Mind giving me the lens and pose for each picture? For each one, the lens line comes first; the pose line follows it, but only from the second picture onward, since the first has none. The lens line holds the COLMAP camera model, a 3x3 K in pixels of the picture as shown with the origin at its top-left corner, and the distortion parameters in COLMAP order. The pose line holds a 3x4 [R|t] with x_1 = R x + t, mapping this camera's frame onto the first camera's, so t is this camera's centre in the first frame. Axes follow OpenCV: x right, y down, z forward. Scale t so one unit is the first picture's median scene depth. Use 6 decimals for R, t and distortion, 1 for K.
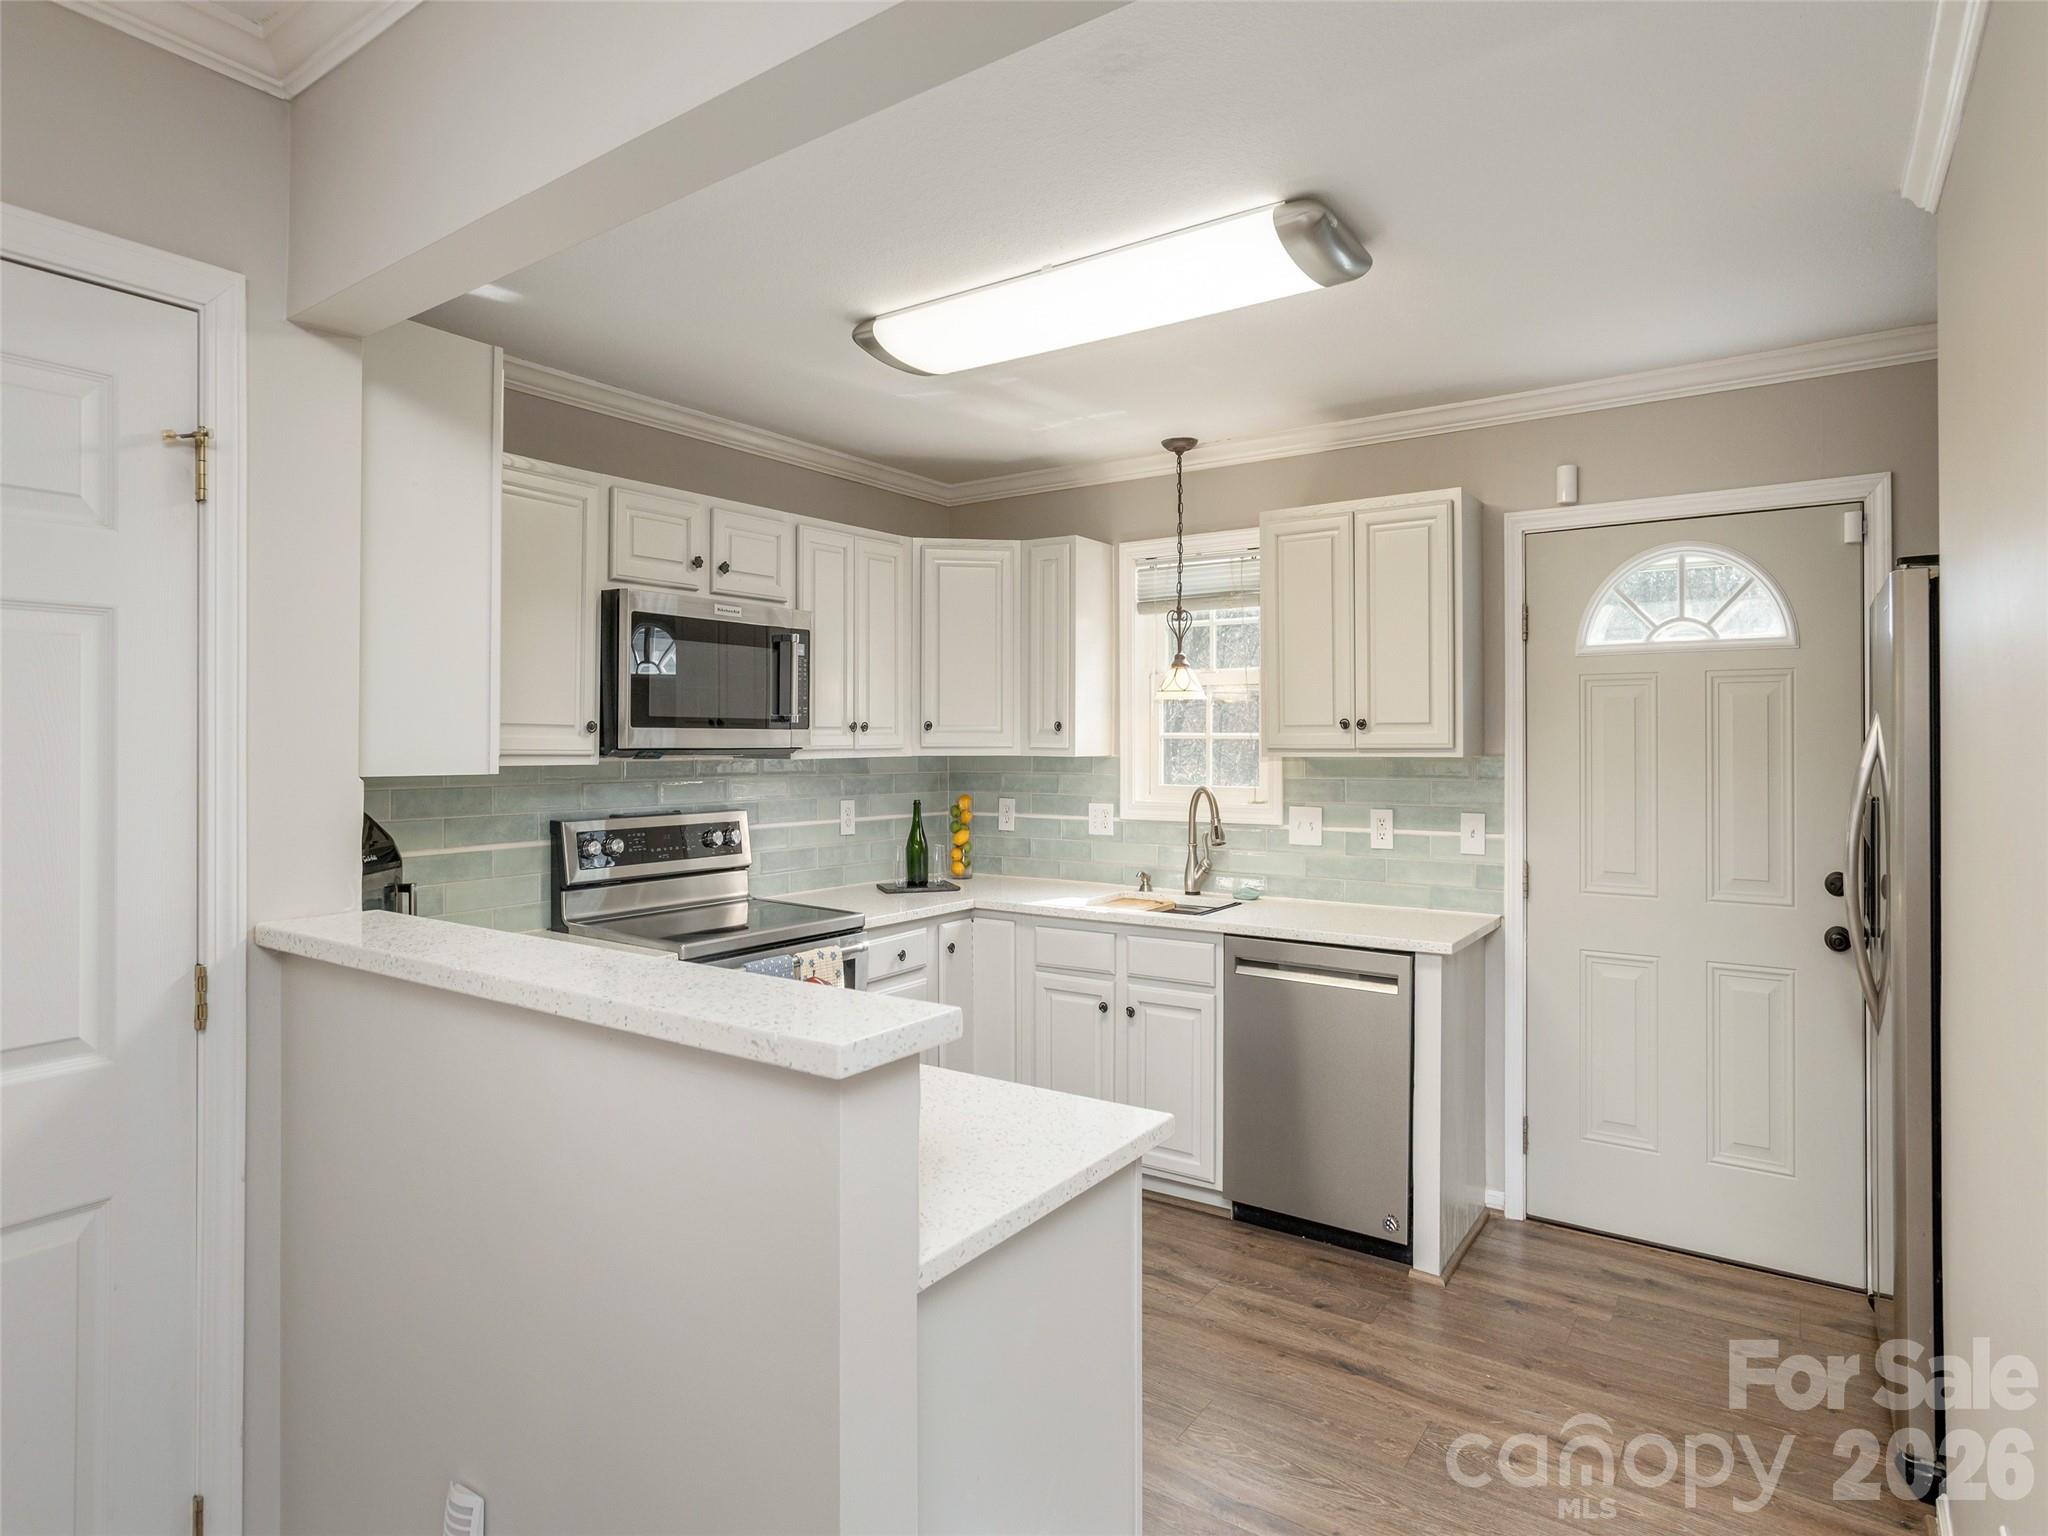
lens RADIAL K [[1130.8, 0, 1024.0], [0, 1130.8, 768.0], [0, 0, 1]] dist [0.000003, -0.000152]
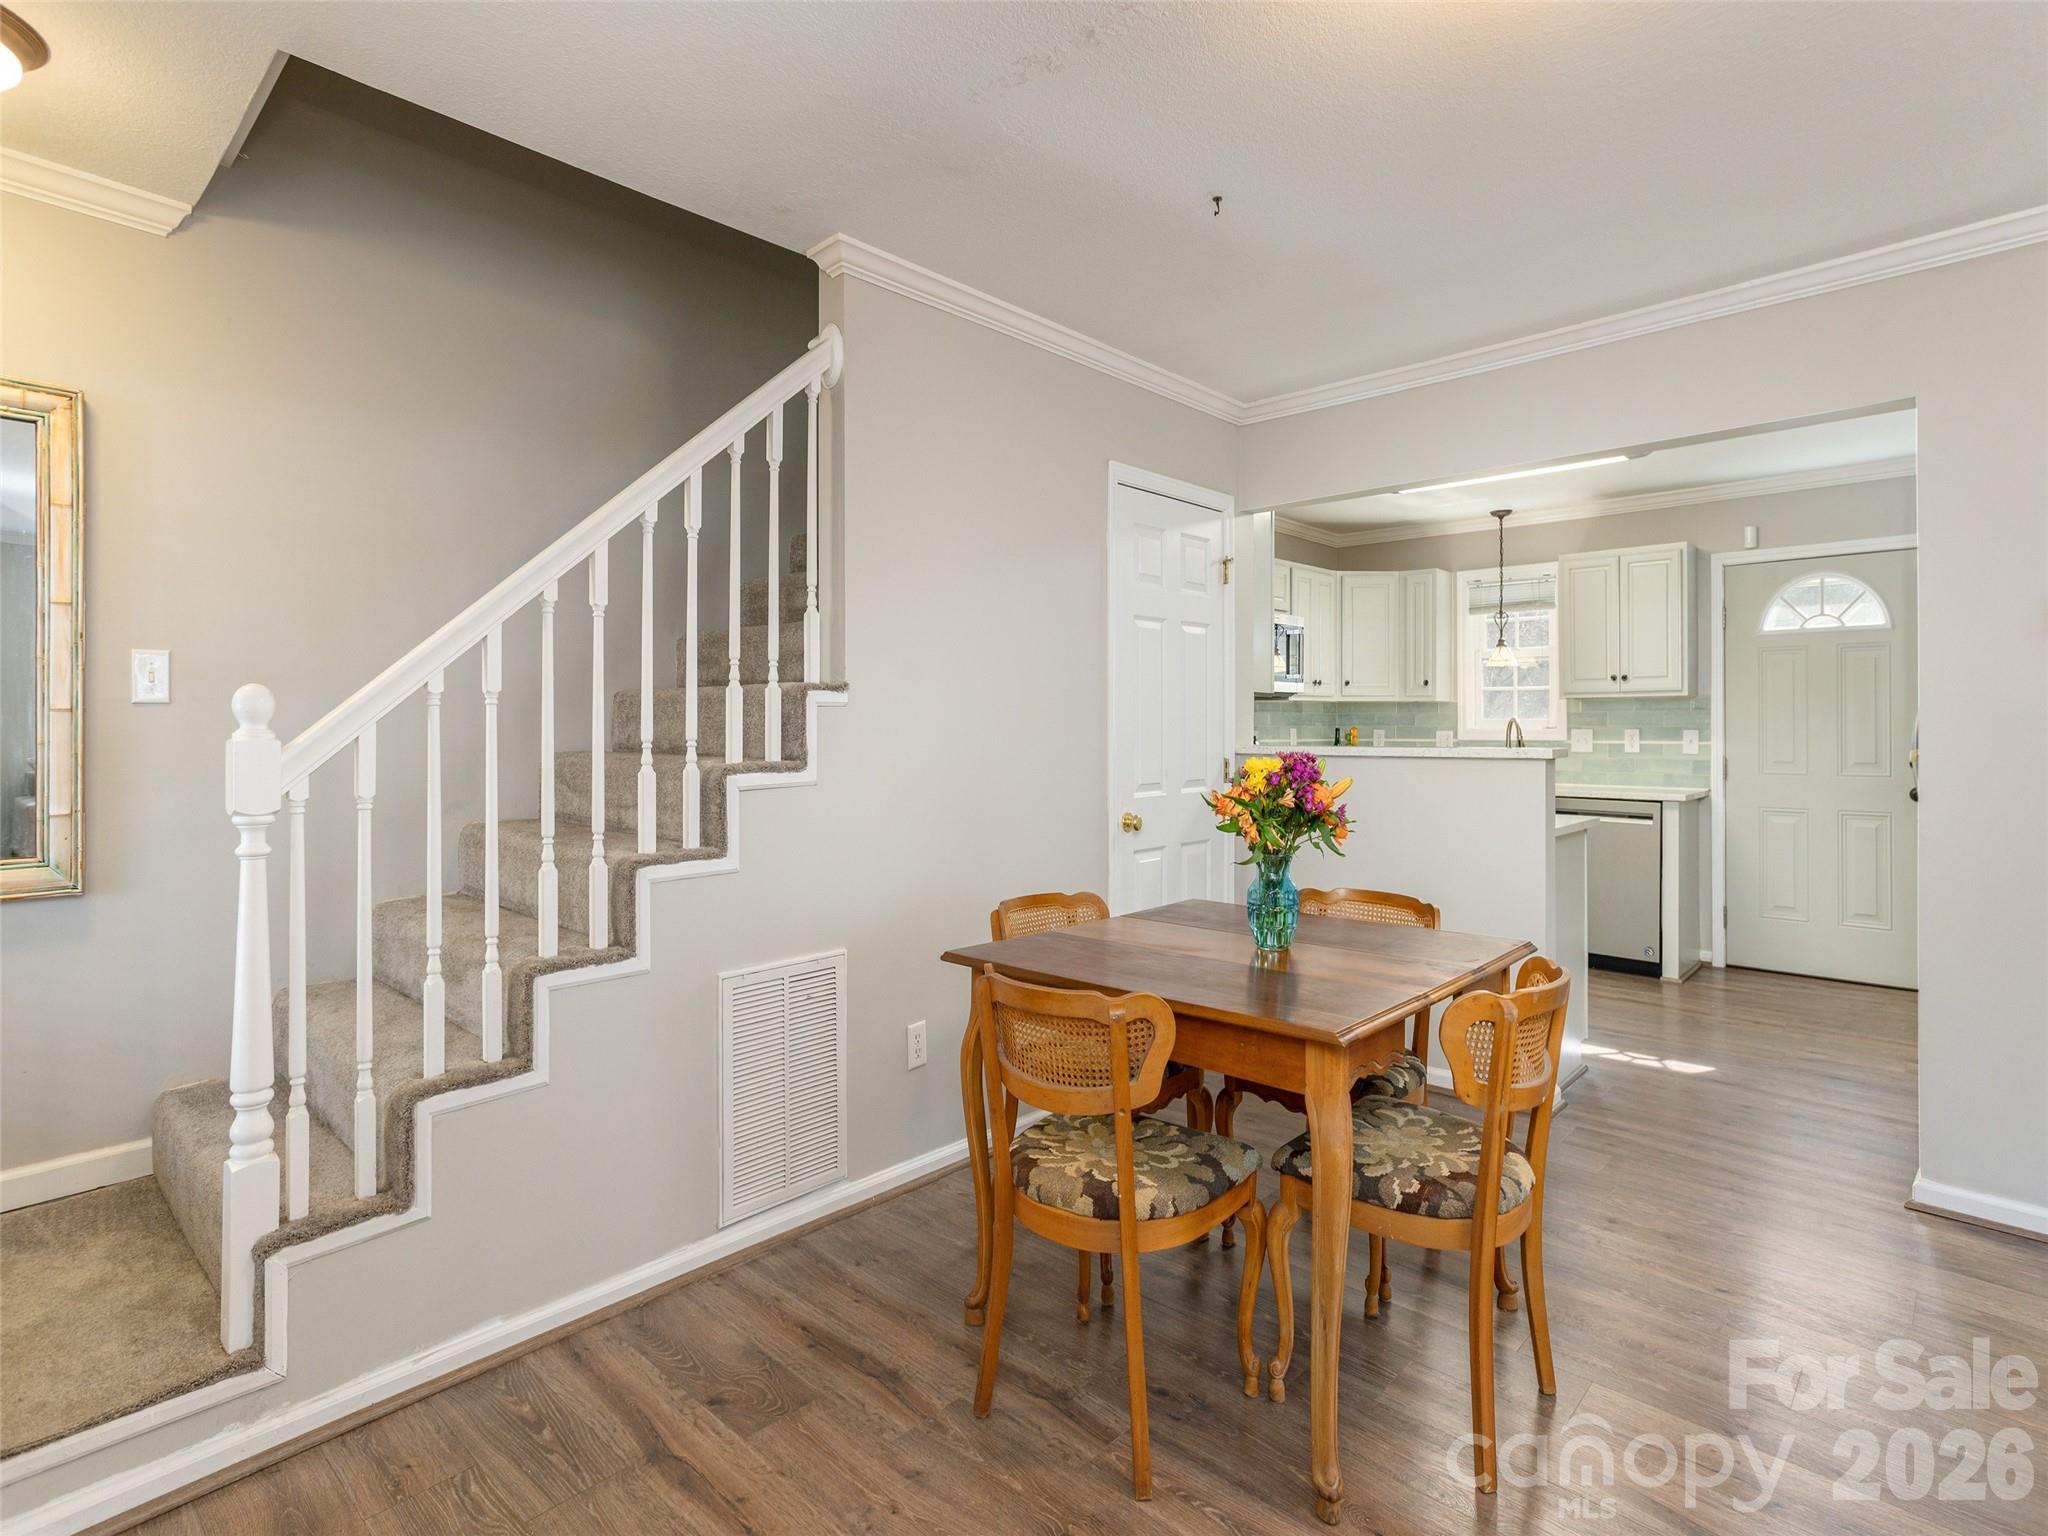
lens RADIAL K [[1167.8, 0, 1023.0], [0, 1167.8, 759.8], [0, 0, 1]] dist [-0.002560, 0.043312]
pose [[0.996592, -0.001681, -0.082471, -0.455181], [0.001544, 0.999997, -0.001727, 0.085611], [0.082473, 0.001594, 0.996592, -0.833440]]
